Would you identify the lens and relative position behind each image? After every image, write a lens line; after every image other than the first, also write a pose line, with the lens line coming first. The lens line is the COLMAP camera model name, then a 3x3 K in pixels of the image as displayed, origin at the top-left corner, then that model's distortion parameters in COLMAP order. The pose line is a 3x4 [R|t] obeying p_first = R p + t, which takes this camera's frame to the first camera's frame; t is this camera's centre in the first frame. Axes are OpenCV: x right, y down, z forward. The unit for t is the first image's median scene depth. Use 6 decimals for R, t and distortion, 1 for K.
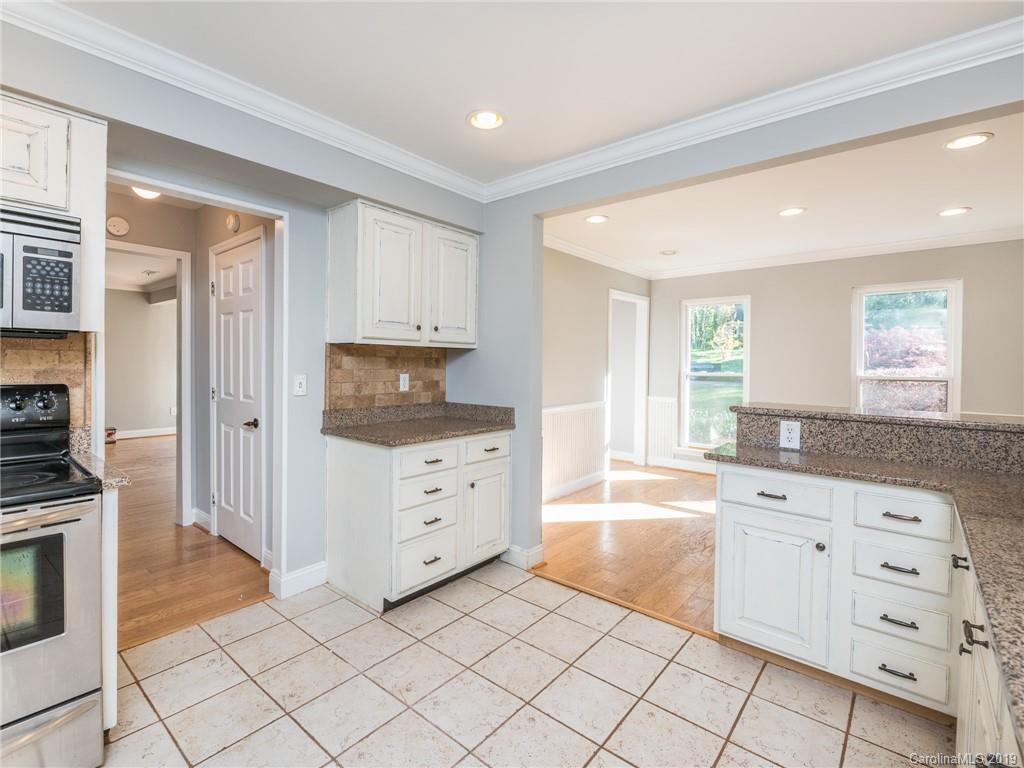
lens RADIAL K [[487.8, 0, 514.7], [0, 487.8, 371.4], [0, 0, 1]] dist [0.000681, -0.000763]
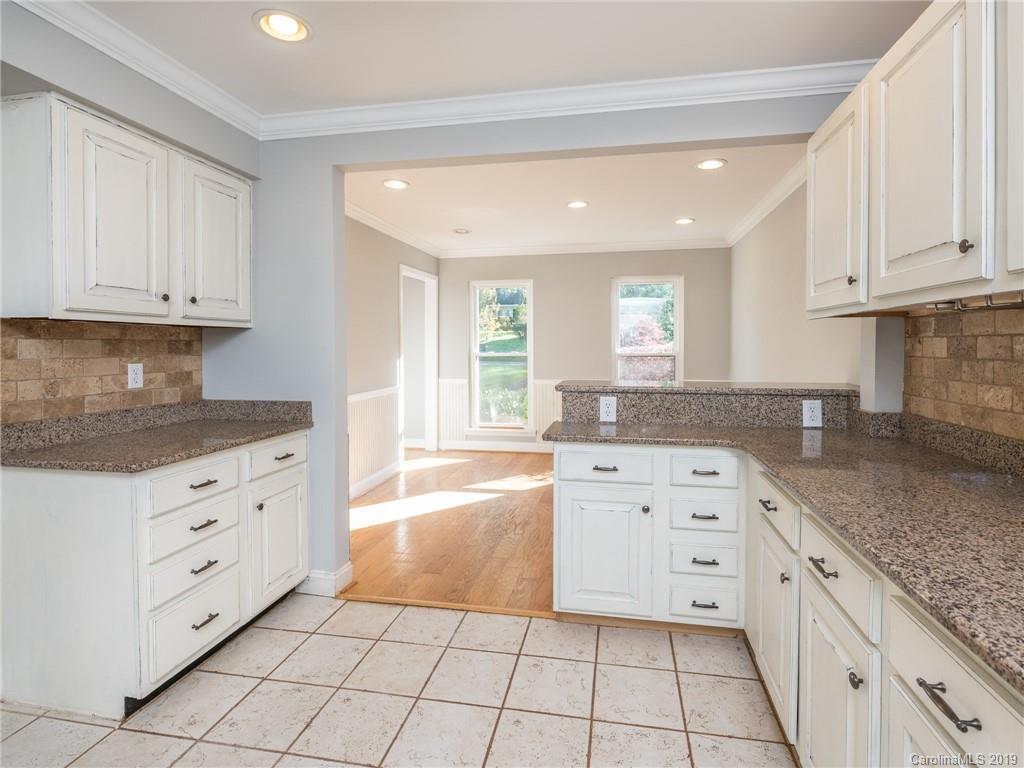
lens RADIAL K [[495.7, 0, 541.2], [0, 495.7, 357.5], [0, 0, 1]] dist [0.012684, -0.010218]
pose [[0.864153, -0.024522, 0.502632, -0.088980], [0.019849, 0.999696, 0.014647, -0.002854], [-0.502838, -0.002680, 0.864377, 0.101270]]
